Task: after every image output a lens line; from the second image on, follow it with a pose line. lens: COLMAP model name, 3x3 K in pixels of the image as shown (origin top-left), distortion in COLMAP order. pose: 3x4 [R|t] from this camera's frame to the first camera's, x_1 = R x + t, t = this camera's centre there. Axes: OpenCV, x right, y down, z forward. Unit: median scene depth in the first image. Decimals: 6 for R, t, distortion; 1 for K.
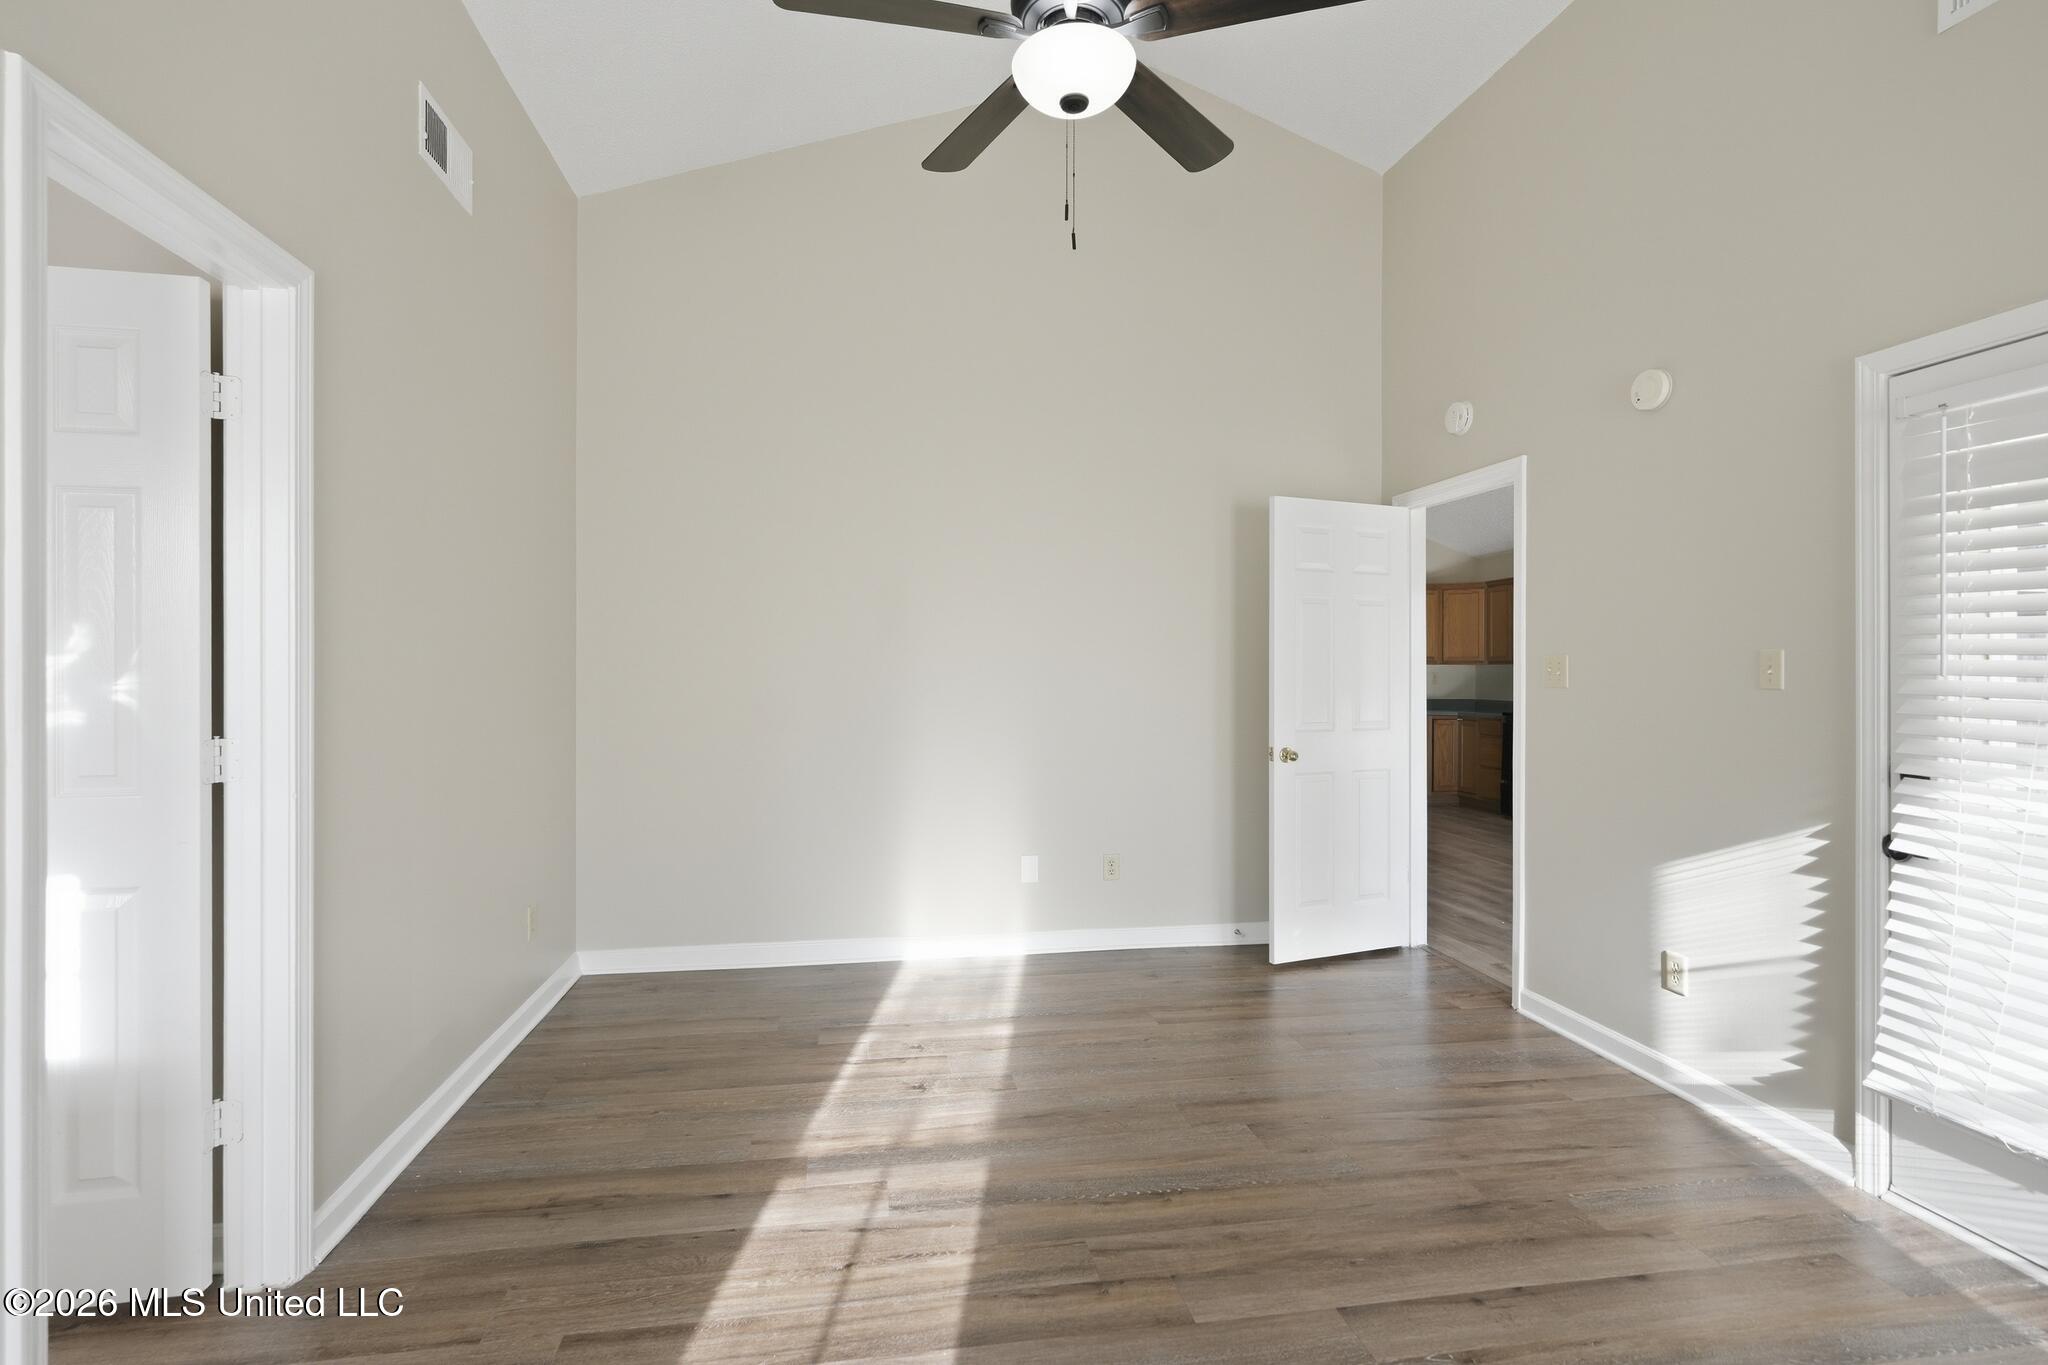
lens RADIAL K [[953.6, 0, 1012.7], [0, 953.6, 665.3], [0, 0, 1]] dist [0.002867, -0.000717]
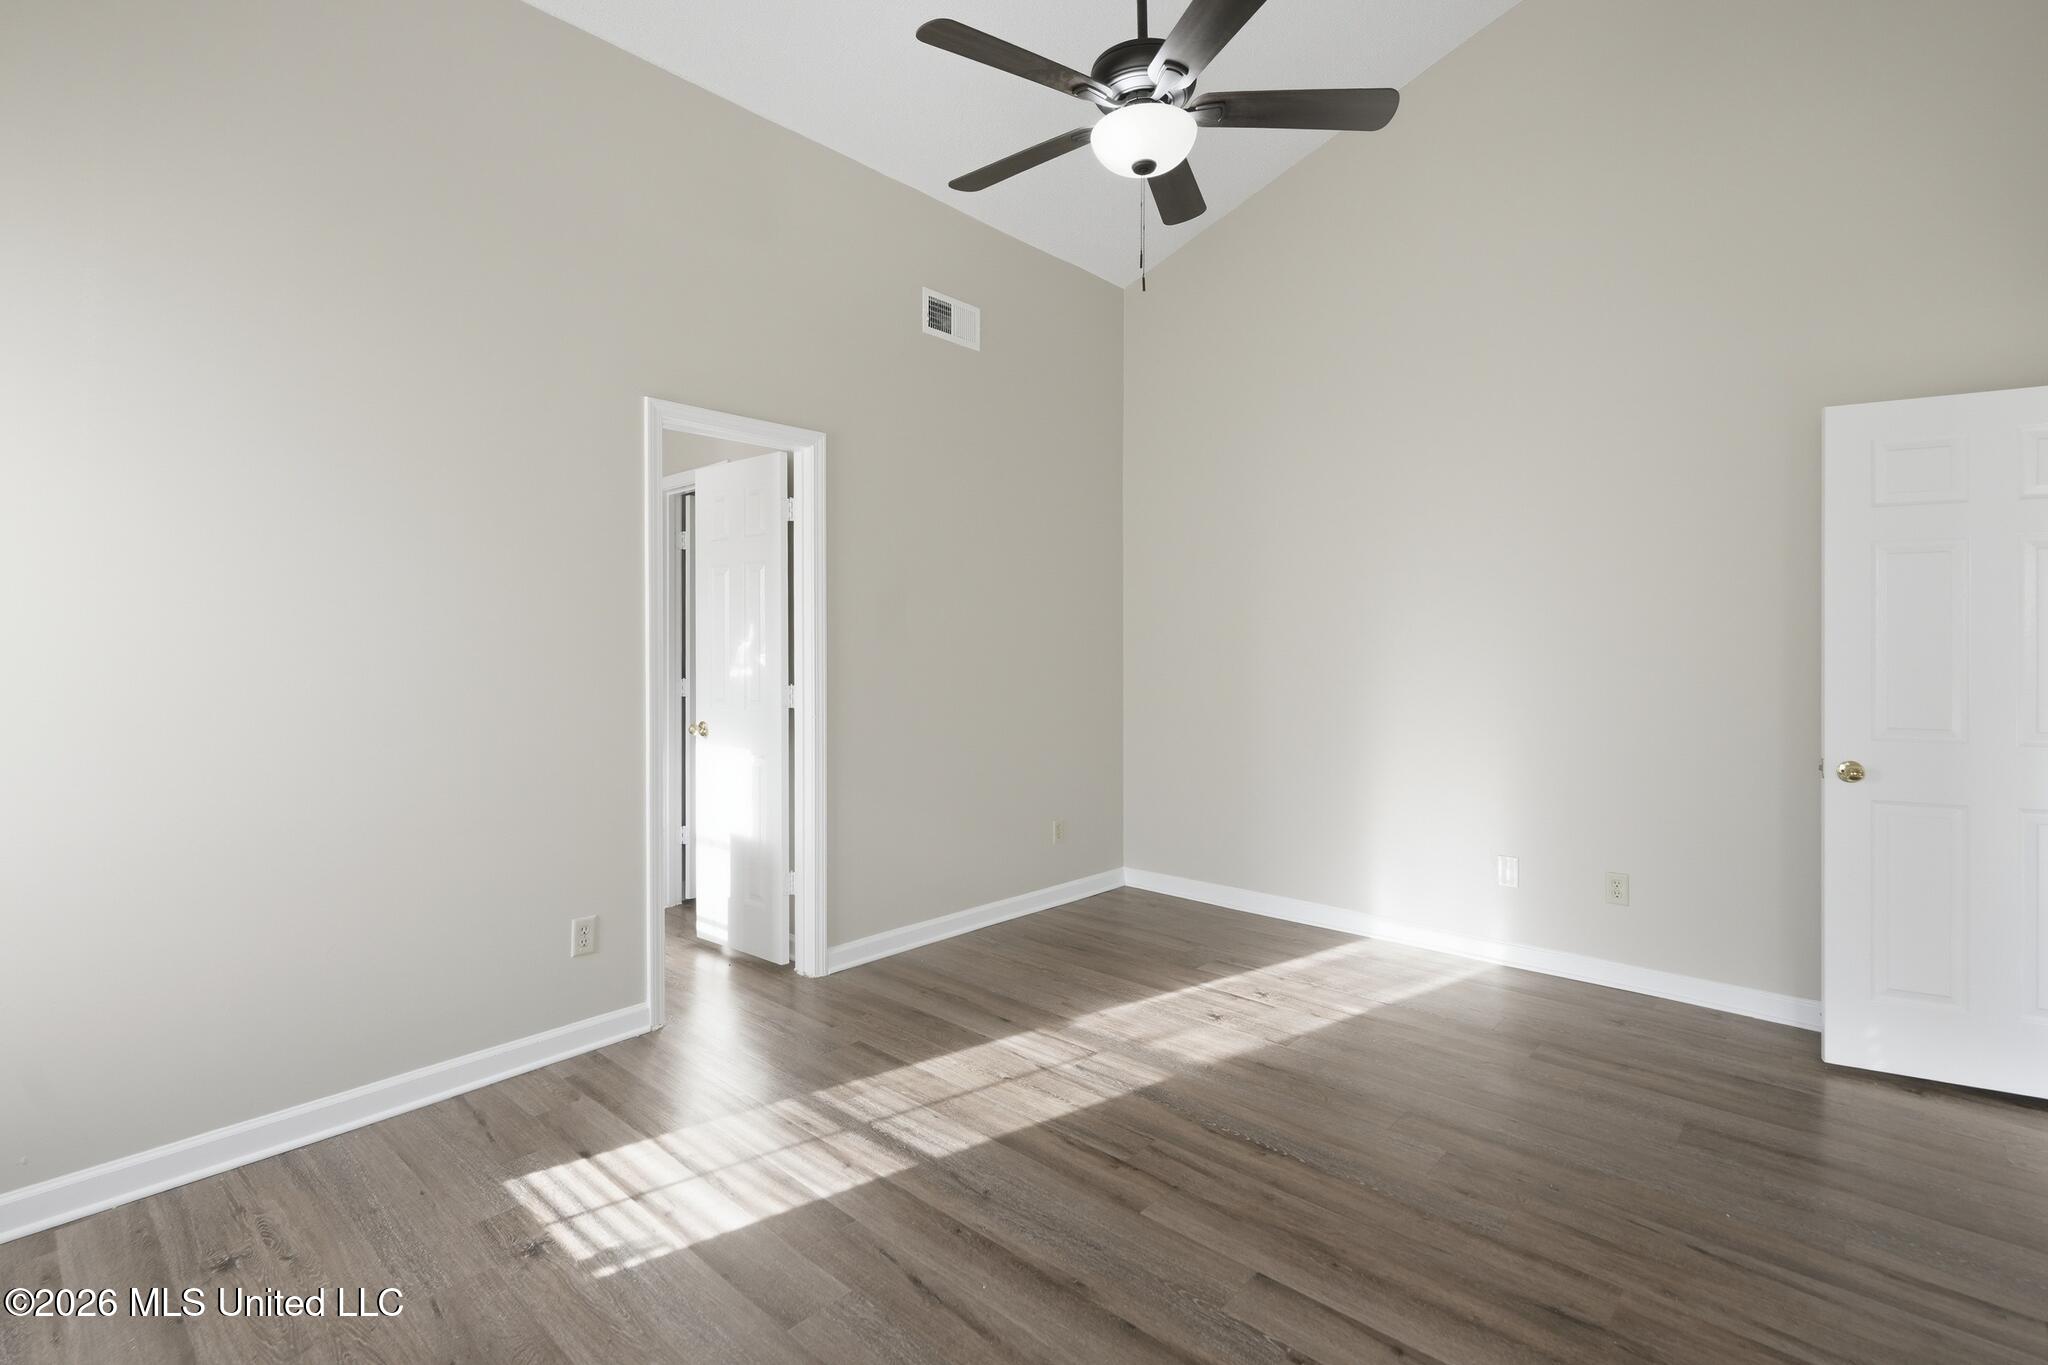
lens RADIAL K [[948.6, 0, 1009.3], [0, 948.6, 654.7], [0, 0, 1]] dist [0.001877, -0.000241]
pose [[0.613819, 0.002829, -0.789442, 0.784021], [0.001520, 0.999987, 0.004765, 0.004485], [0.789446, -0.004125, 0.613807, 0.133749]]
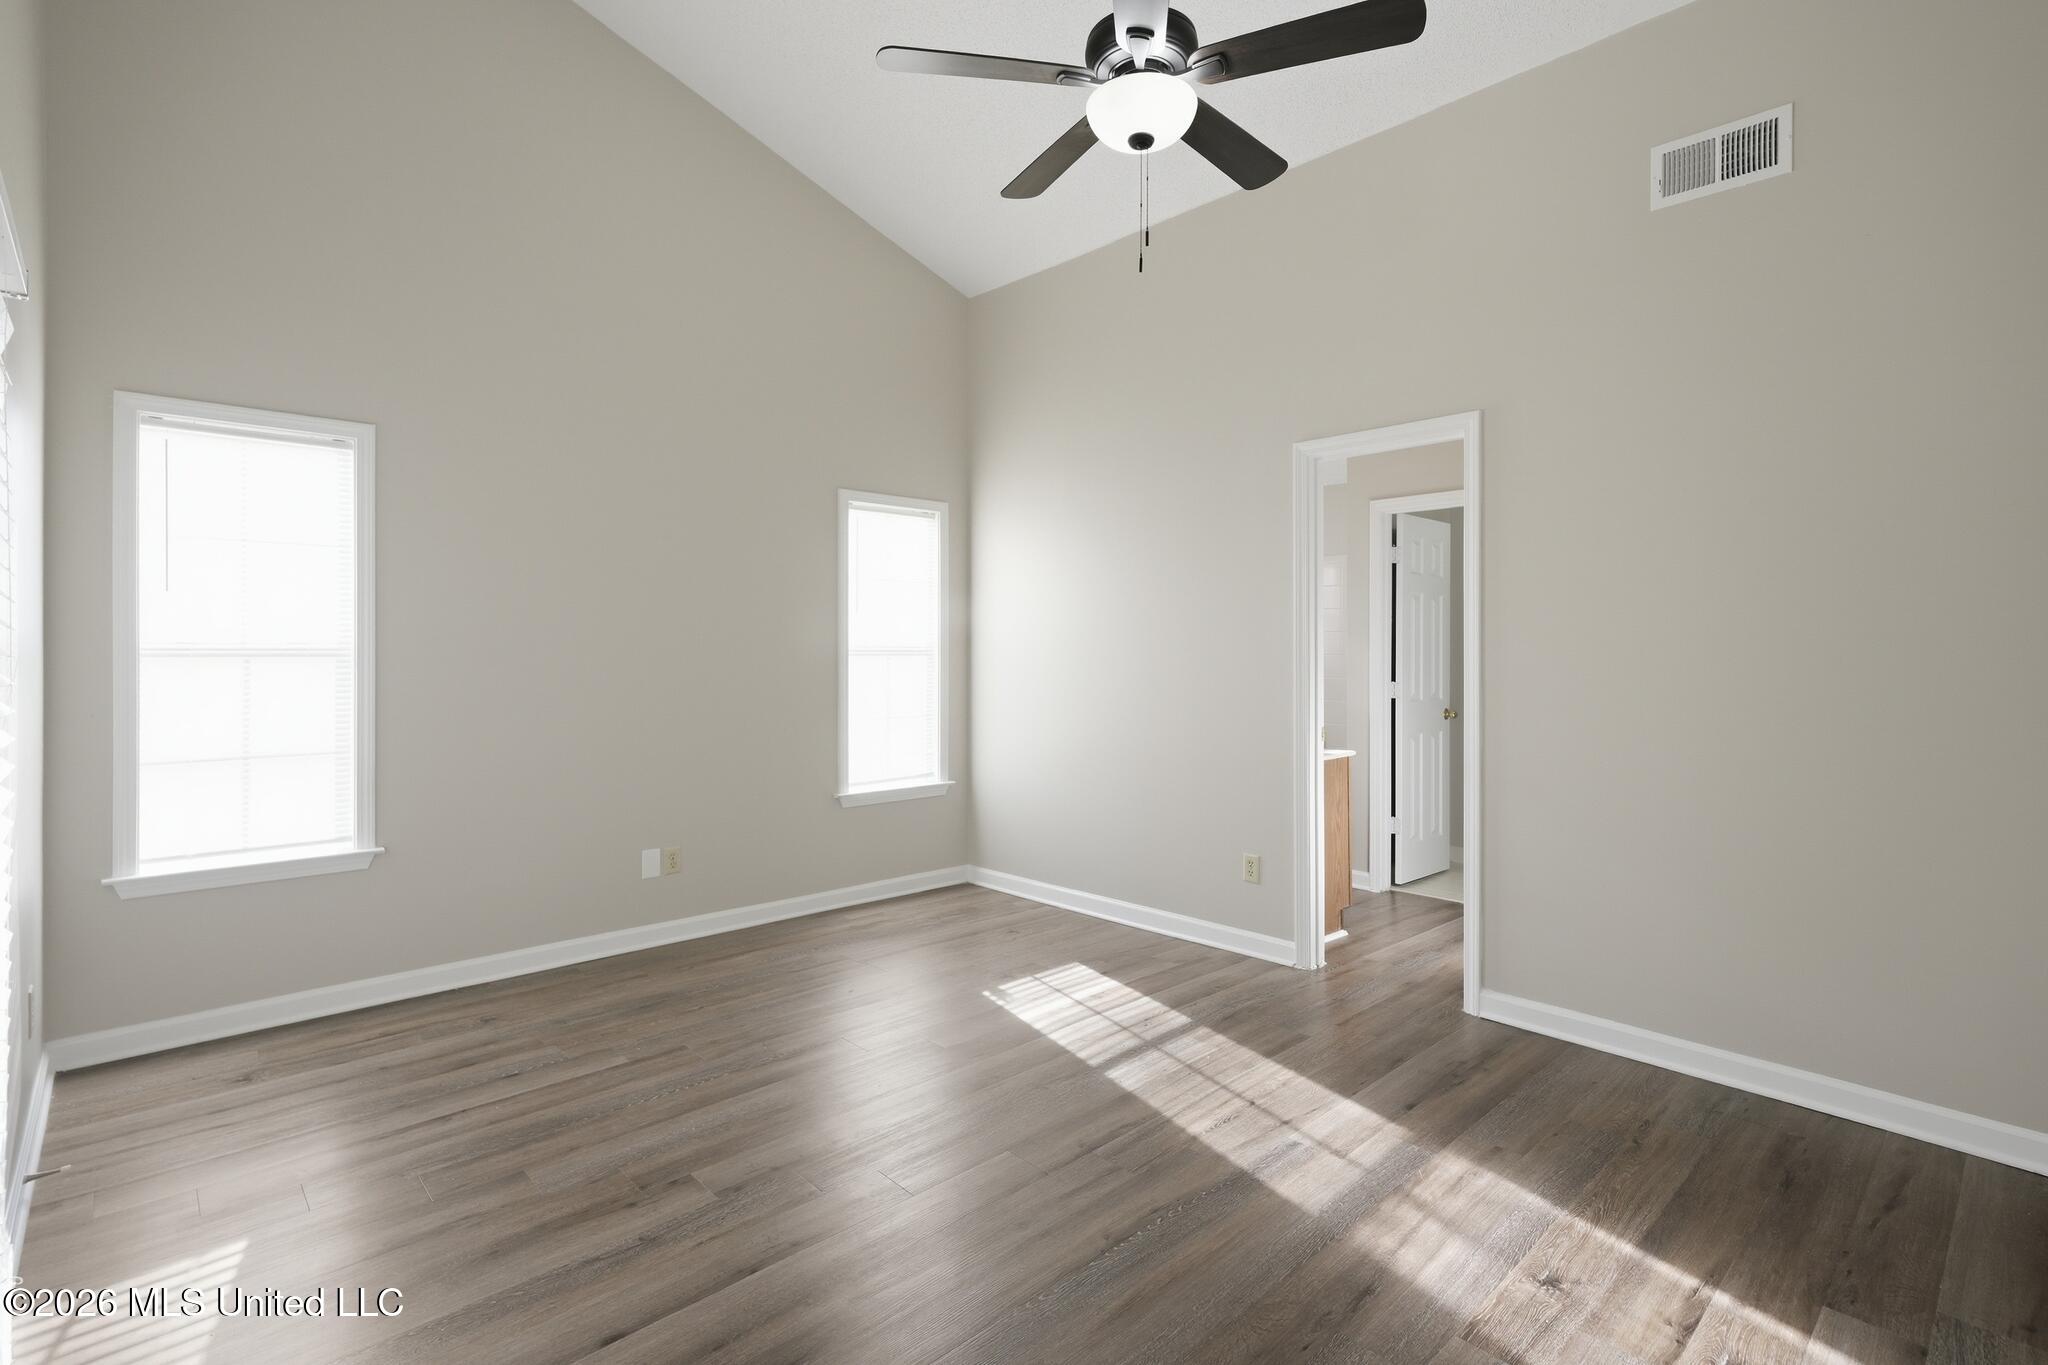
lens RADIAL K [[964.0, 0, 1029.9], [0, 964.0, 658.0], [0, 0, 1]] dist [0.011795, 0.000025]
pose [[-0.833870, 0.000175, -0.551960, 0.702920], [-0.002304, 0.999990, 0.003797, 0.008422], [0.551956, 0.004438, -0.833862, 1.659675]]
